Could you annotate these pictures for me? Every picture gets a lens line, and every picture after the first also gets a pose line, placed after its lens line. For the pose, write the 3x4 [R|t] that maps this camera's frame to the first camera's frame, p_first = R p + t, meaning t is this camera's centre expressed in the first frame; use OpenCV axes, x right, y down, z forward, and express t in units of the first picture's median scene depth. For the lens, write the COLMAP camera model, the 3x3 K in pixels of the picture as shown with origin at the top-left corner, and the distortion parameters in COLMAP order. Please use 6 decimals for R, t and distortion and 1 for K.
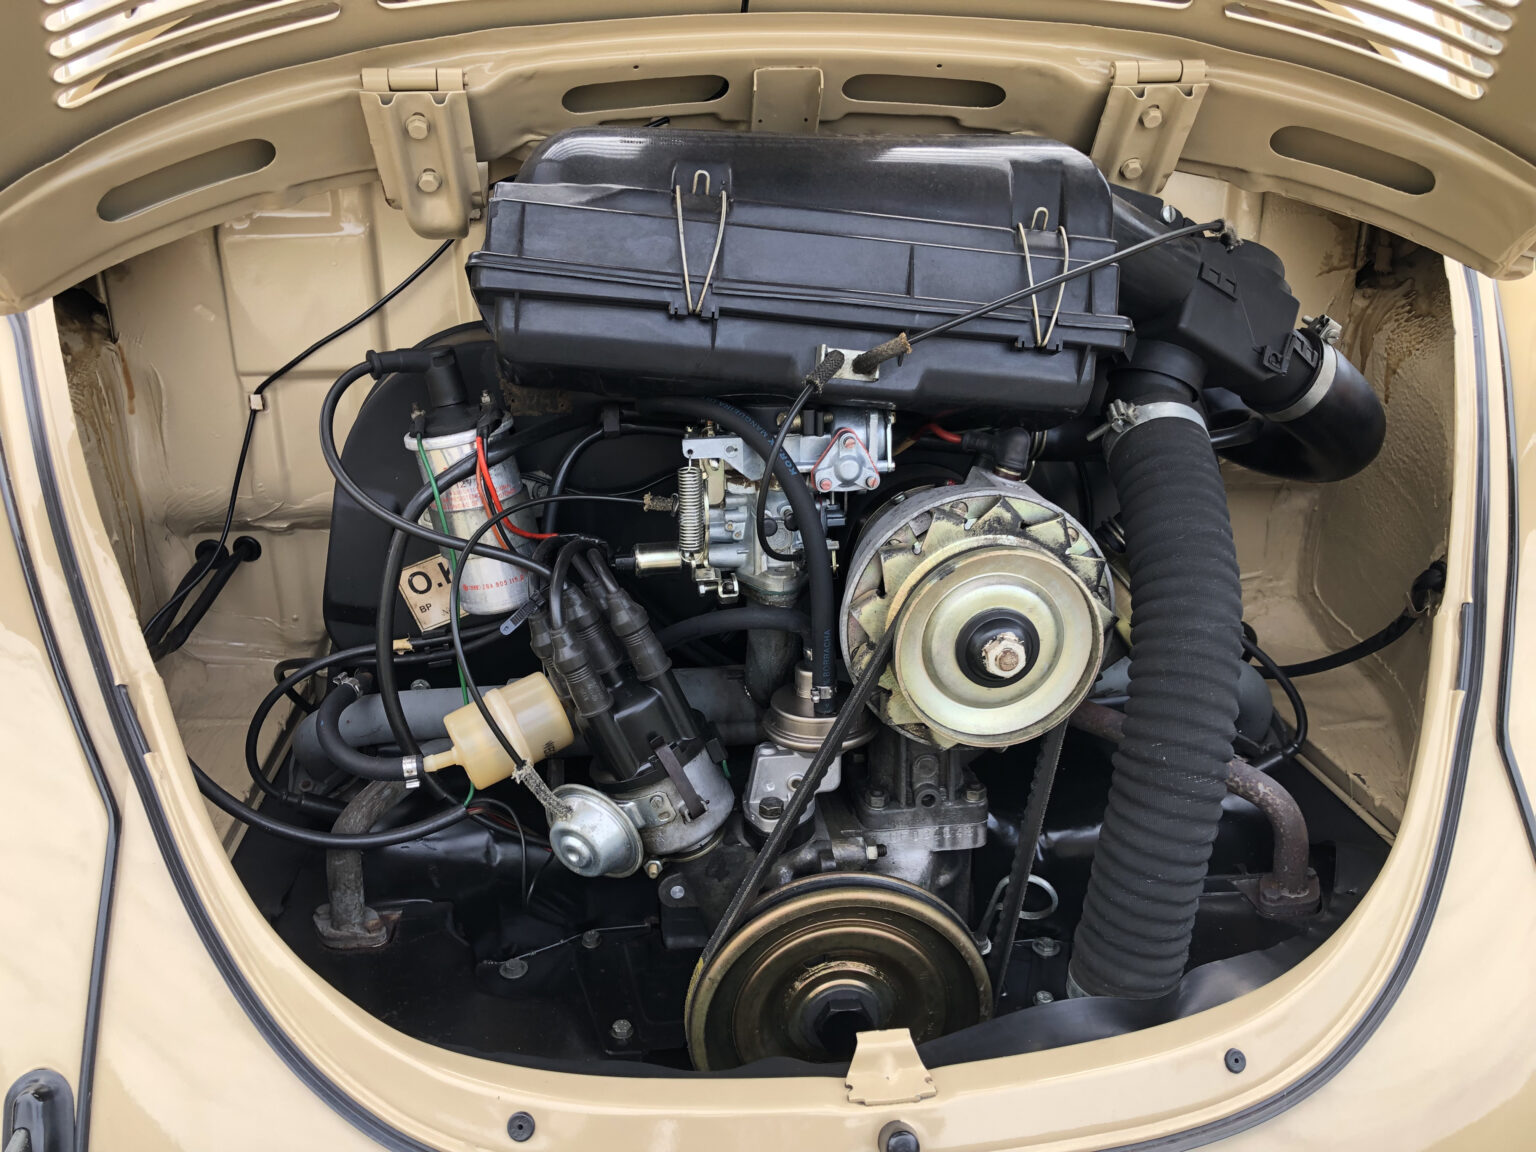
lens RADIAL K [[1209.6, 0, 768.0], [0, 1209.6, 576.0], [0, 0, 1]] dist [0.003515, -0.014403]
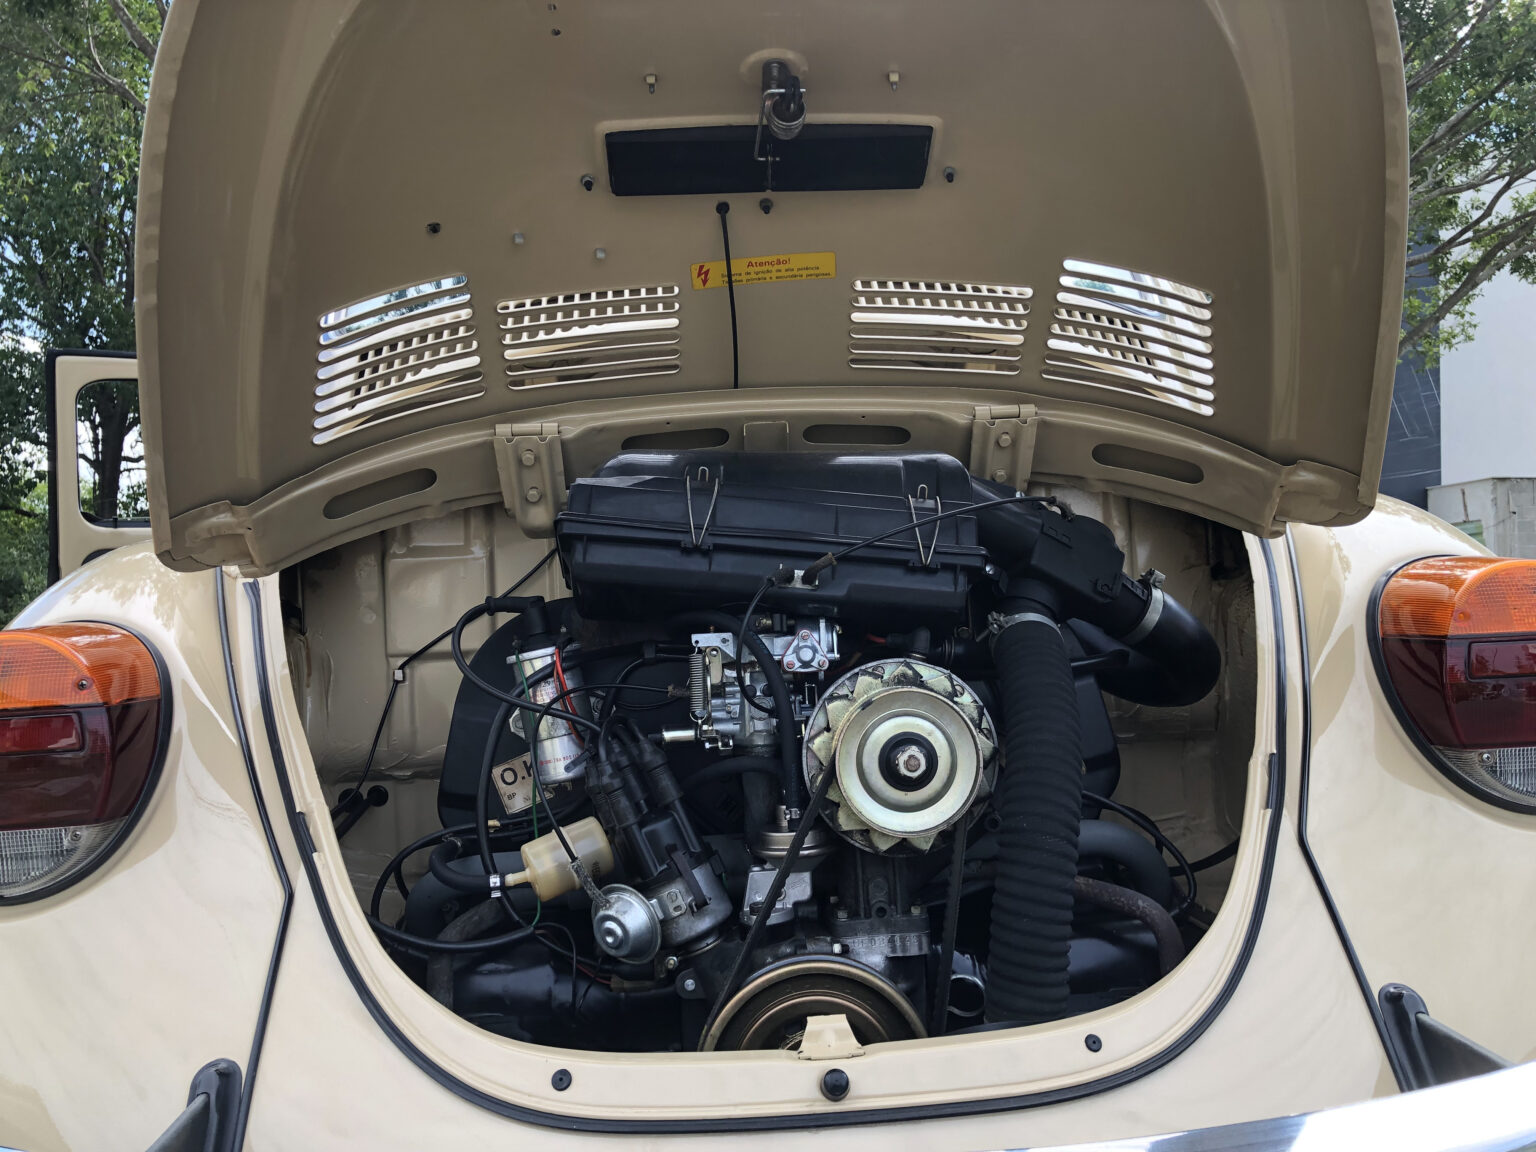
lens RADIAL K [[1117.4, 0, 768.0], [0, 1117.4, 576.0], [0, 0, 1]] dist [0.034129, -0.092590]
pose [[0.998282, -0.034381, -0.047450, 0.086390], [0.015780, 0.937596, -0.347368, 0.283812], [0.056432, 0.346022, 0.936528, -0.296177]]
